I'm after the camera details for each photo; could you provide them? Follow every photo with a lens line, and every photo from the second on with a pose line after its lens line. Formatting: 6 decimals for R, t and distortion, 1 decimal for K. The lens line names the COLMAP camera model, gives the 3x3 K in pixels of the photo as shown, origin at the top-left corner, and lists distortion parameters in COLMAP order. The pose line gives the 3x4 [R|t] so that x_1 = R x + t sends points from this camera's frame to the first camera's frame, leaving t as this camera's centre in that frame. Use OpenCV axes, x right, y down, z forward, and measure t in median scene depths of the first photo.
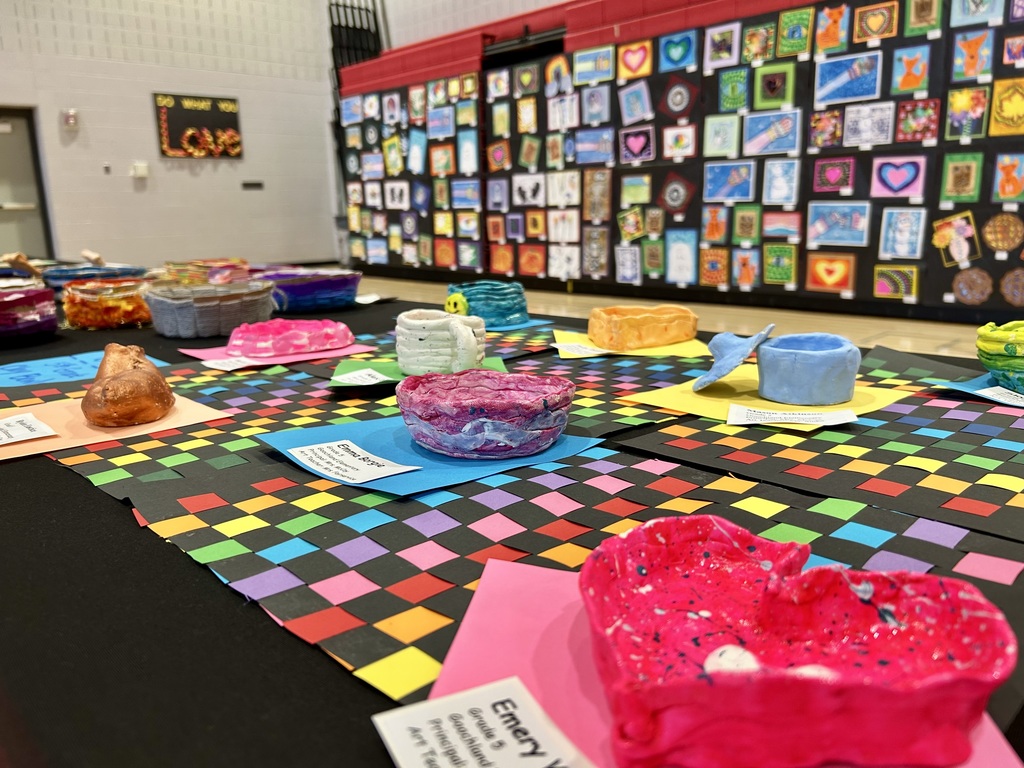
lens RADIAL K [[780.3, 0, 508.4], [0, 780.3, 380.0], [0, 0, 1]] dist [0.033001, -0.032688]
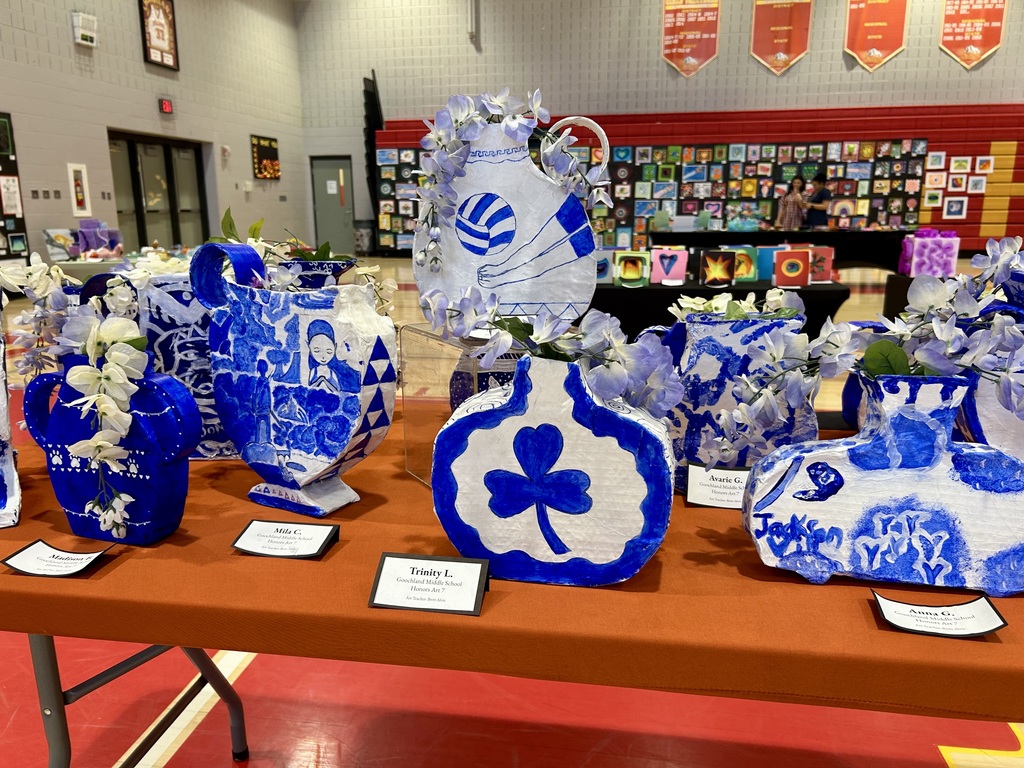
lens RADIAL K [[780.3, 0, 511.3], [0, 780.3, 385.3], [0, 0, 1]] dist [0.033001, -0.032688]
pose [[0.808170, -0.106923, 0.579161, -1.605338], [0.113358, 0.993235, 0.025186, 0.200746], [-0.577936, 0.045299, 0.814824, -0.774320]]
